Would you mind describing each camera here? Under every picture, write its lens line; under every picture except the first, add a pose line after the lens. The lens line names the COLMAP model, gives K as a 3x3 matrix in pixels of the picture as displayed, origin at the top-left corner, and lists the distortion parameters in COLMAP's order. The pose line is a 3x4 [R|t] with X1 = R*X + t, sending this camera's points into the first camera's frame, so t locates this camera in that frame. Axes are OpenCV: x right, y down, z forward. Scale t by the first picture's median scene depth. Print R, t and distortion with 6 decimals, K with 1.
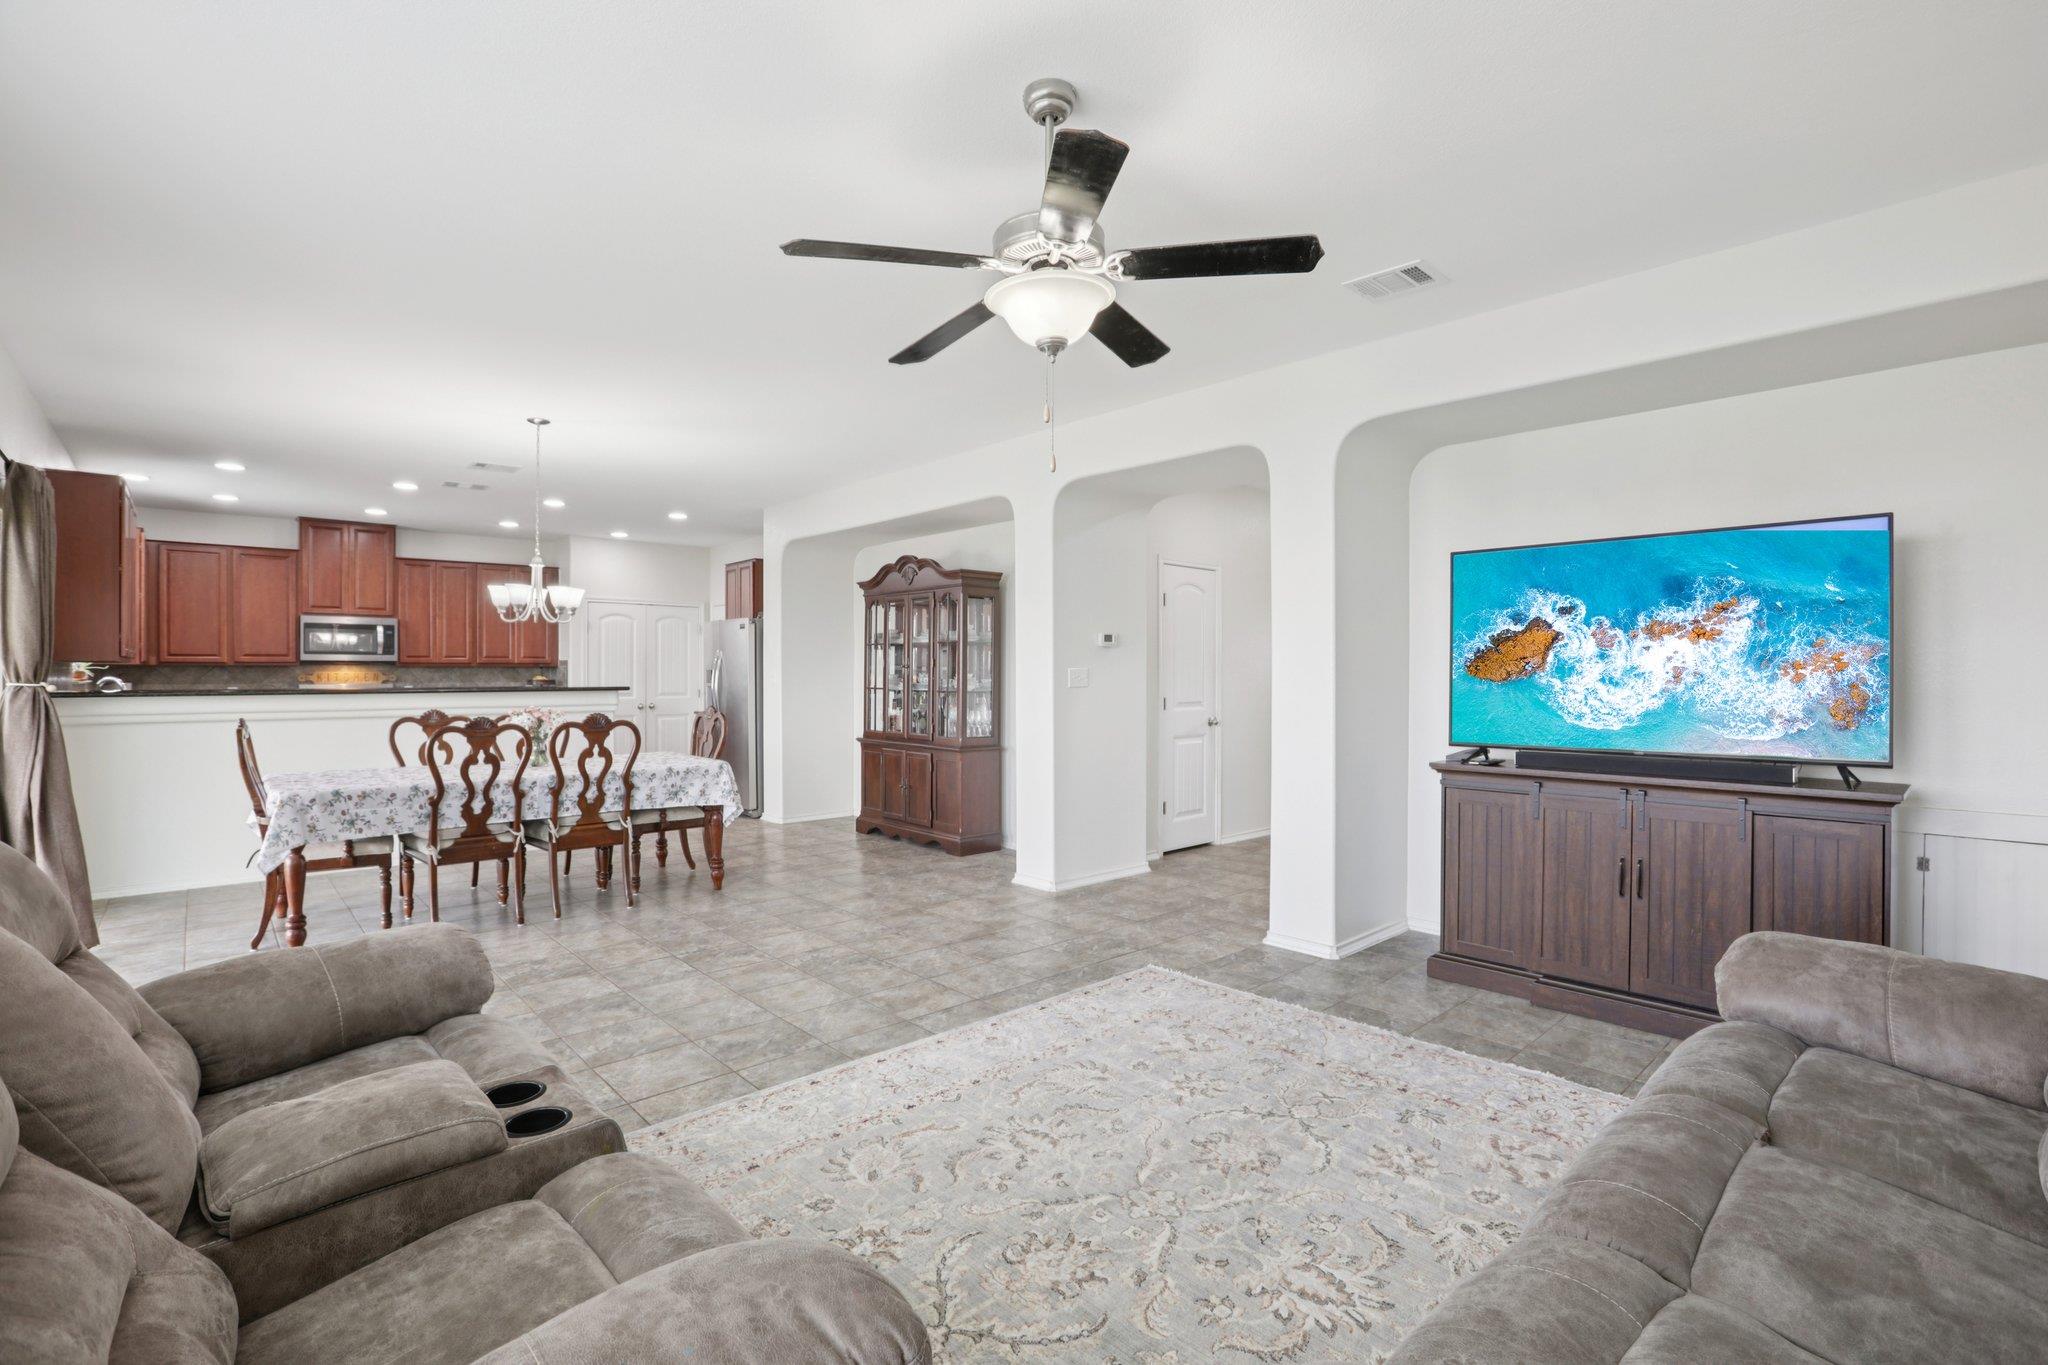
lens RADIAL K [[923.4, 0, 1047.1], [0, 923.4, 683.5], [0, 0, 1]] dist [-0.035302, 0.011050]
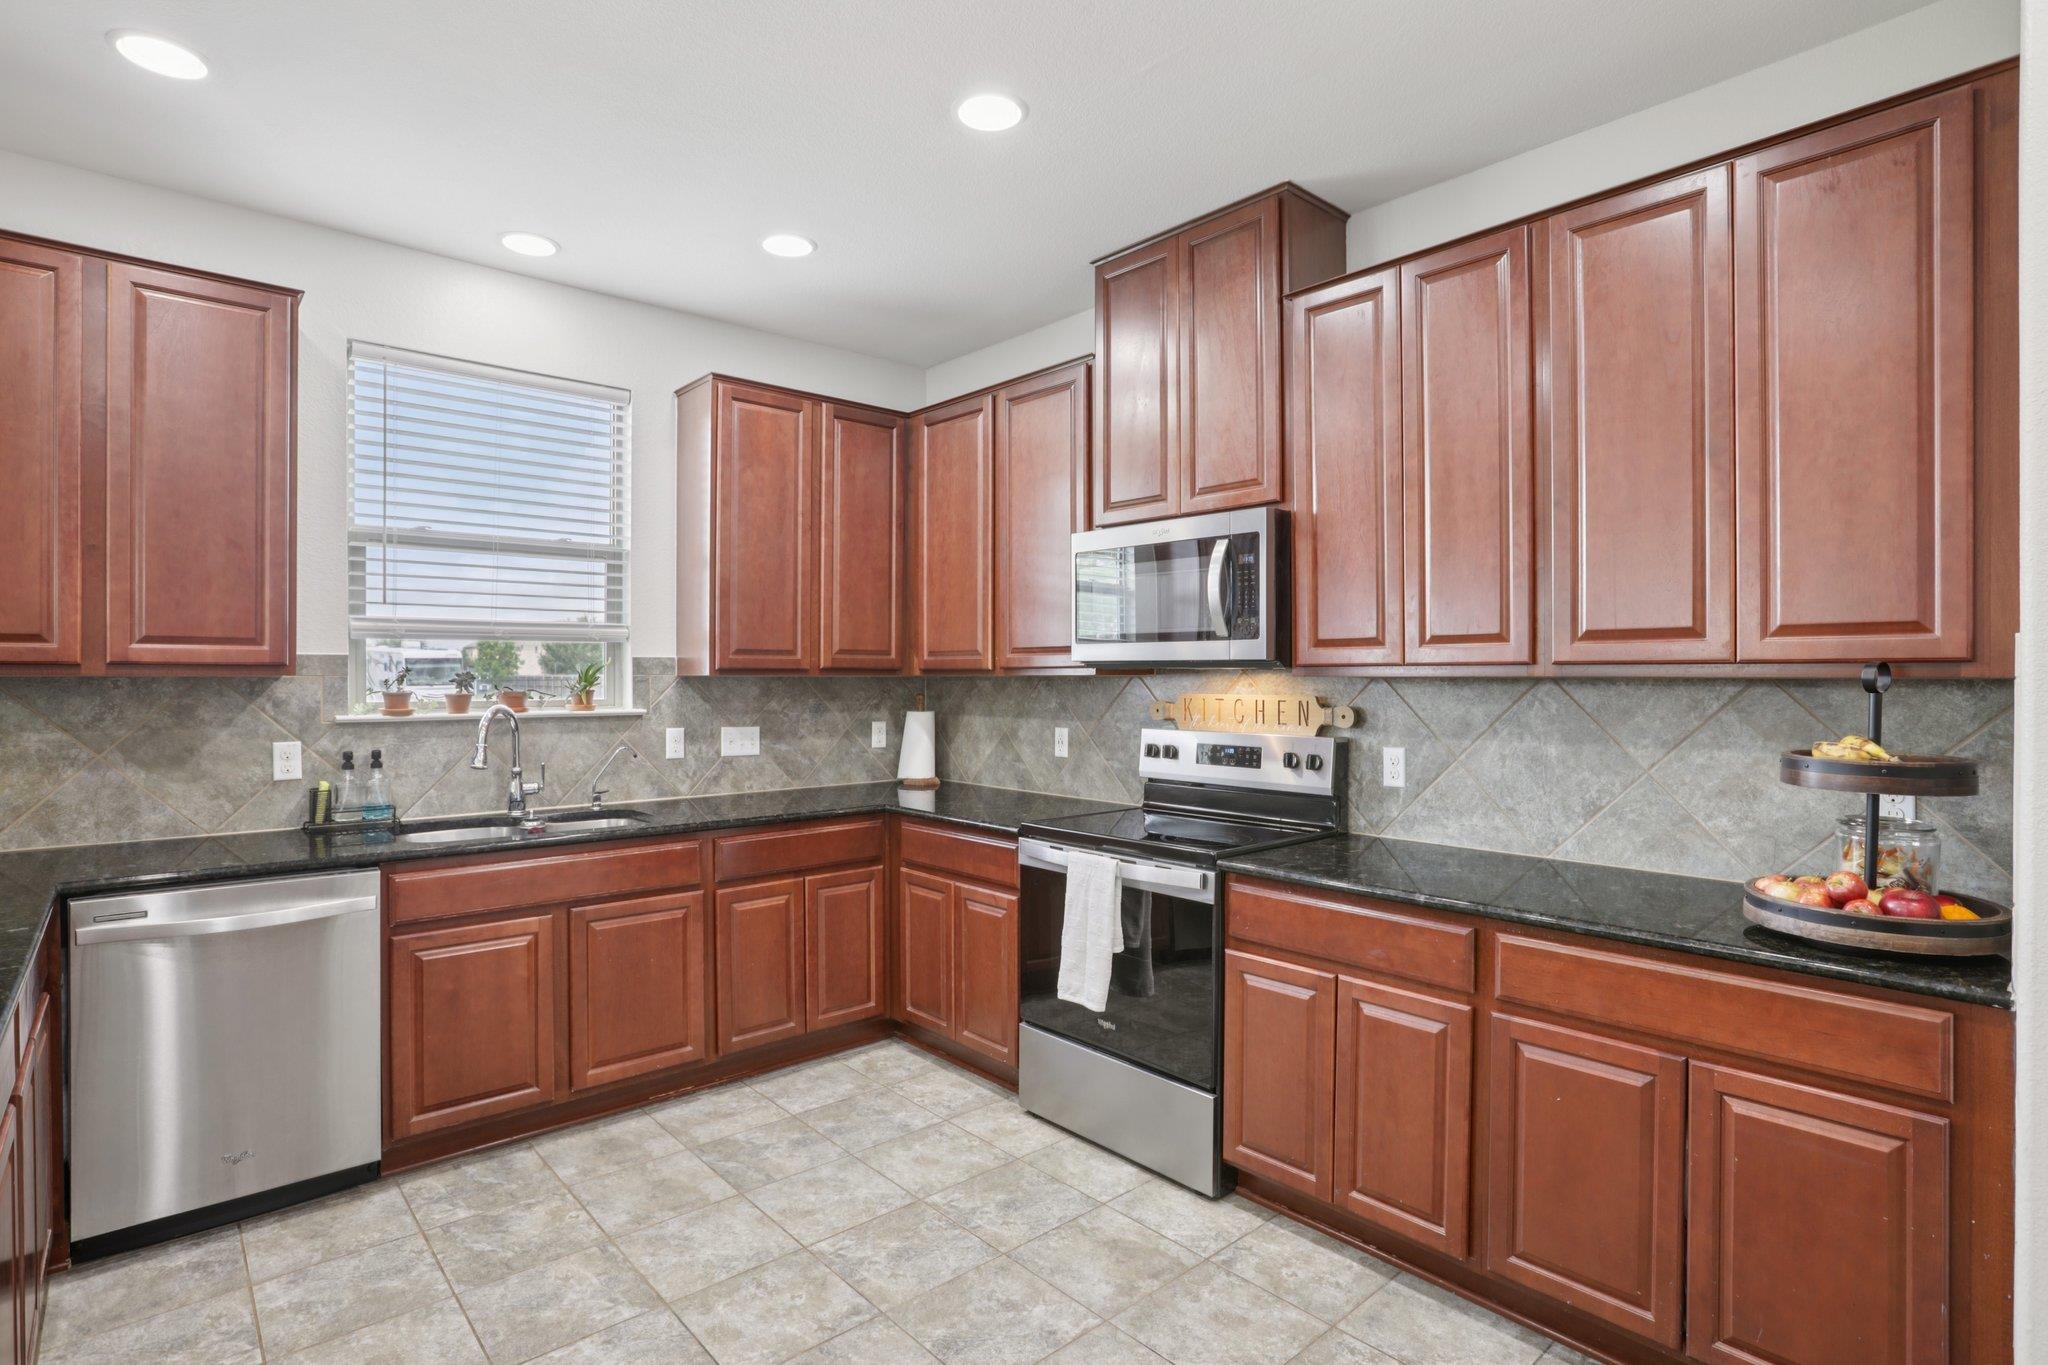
lens RADIAL K [[1024.7, 0, 1024.0], [0, 1024.7, 682.5], [0, 0, 1]] dist [-0.052992, 0.024377]
pose [[-0.023083, 0.004128, -0.999725, -0.799832], [-0.011124, 0.999929, 0.004386, -0.036075], [0.999672, 0.011223, -0.023036, 1.875613]]
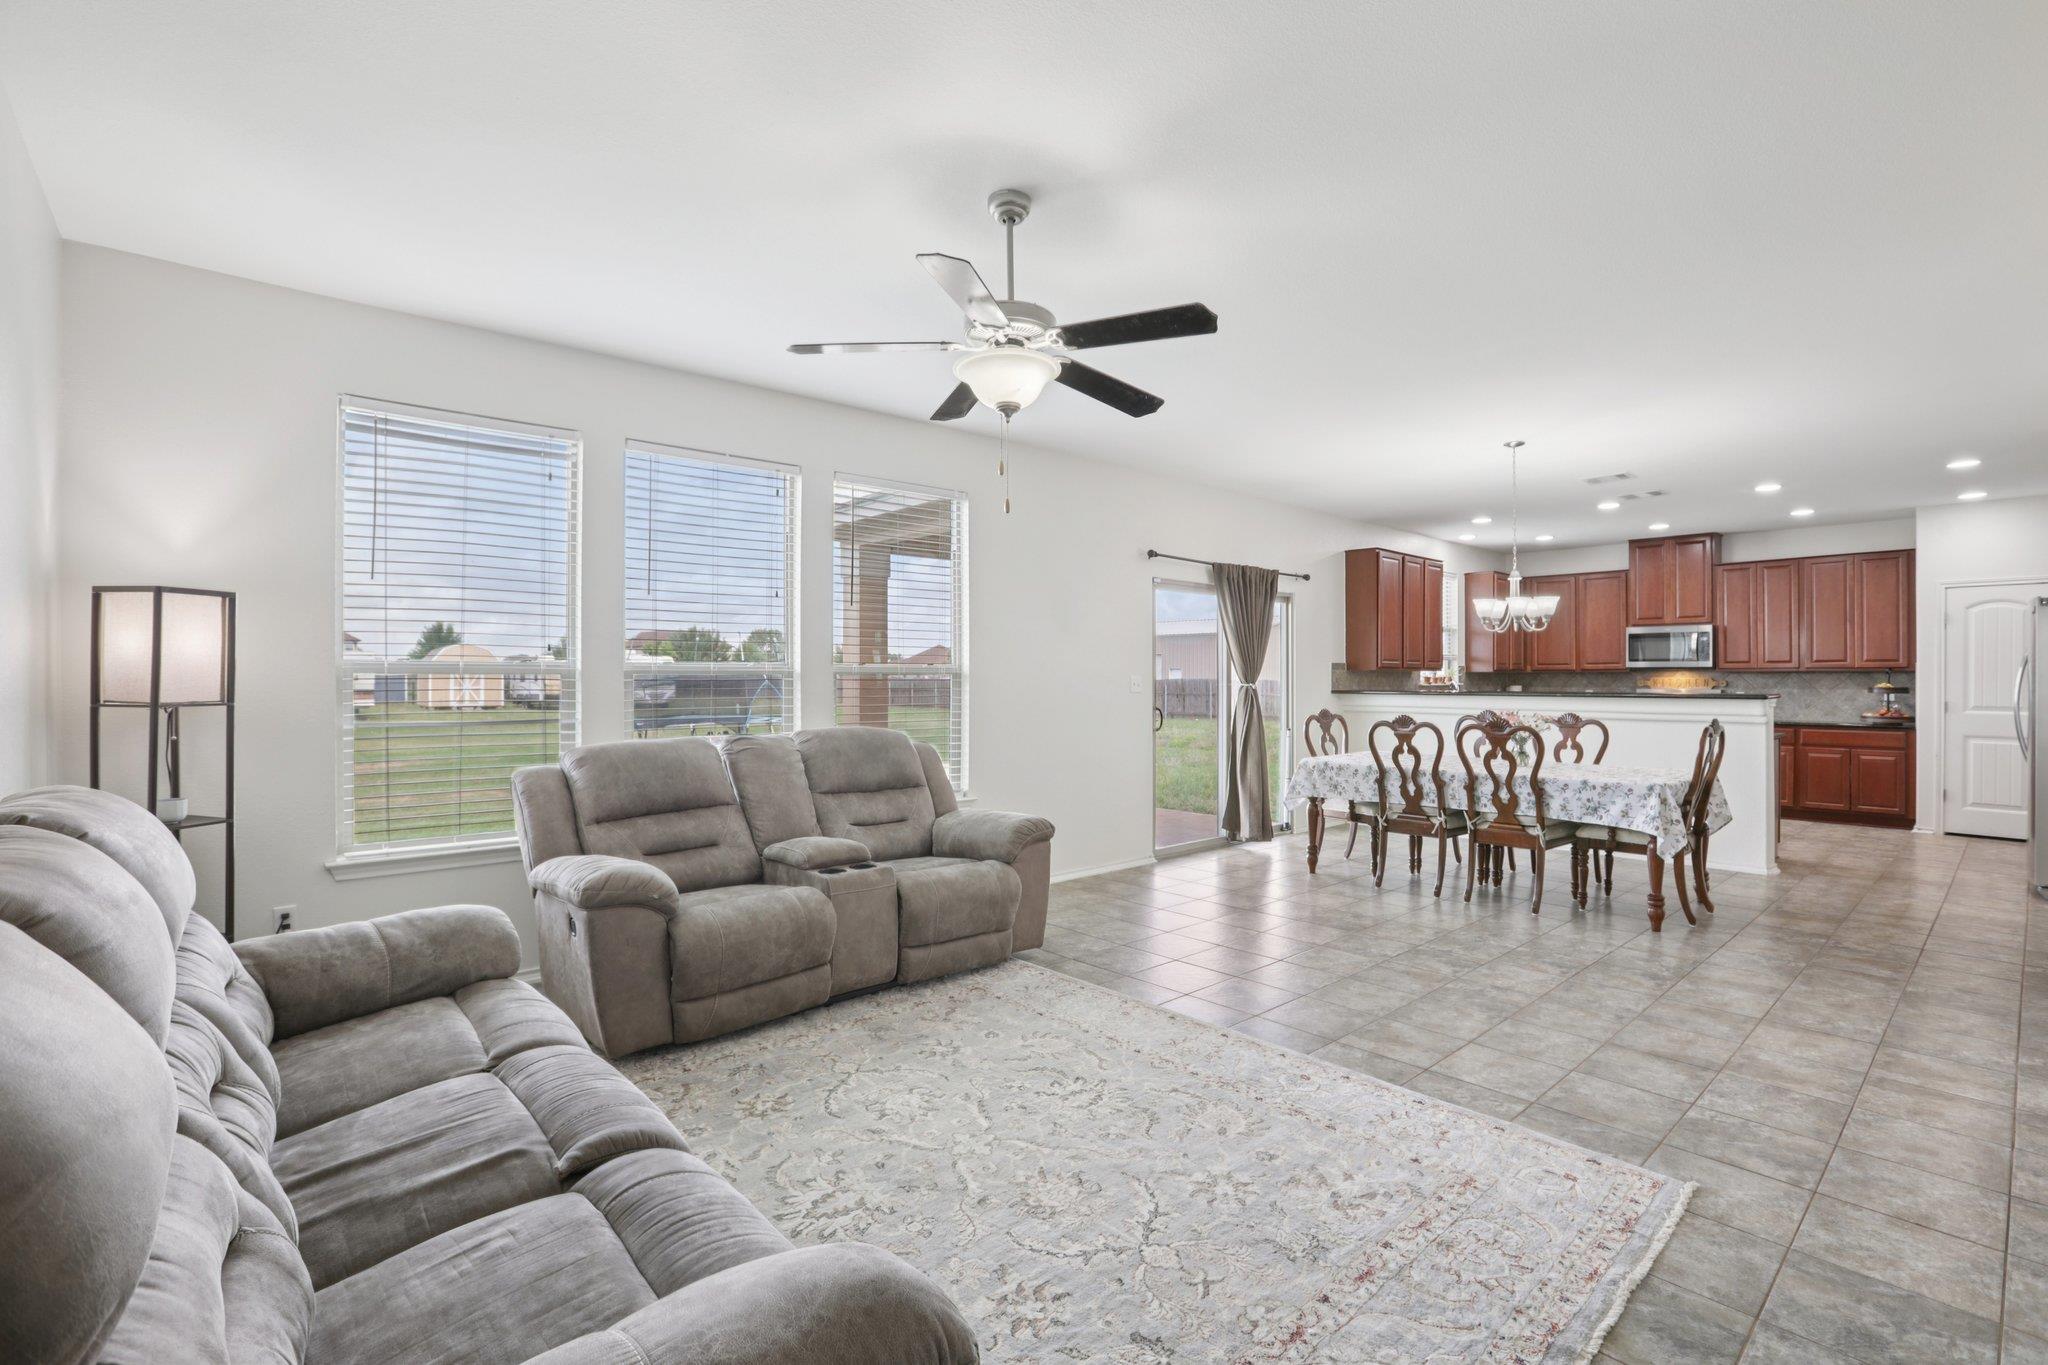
lens RADIAL K [[923.4, 0, 1047.1], [0, 923.4, 683.5], [0, 0, 1]] dist [-0.035302, 0.011050]
pose [[-0.009848, 0.004568, -0.999941, 0.618568], [-0.009340, 0.999946, 0.004660, -0.007632], [0.999908, 0.009385, -0.009805, 0.538239]]
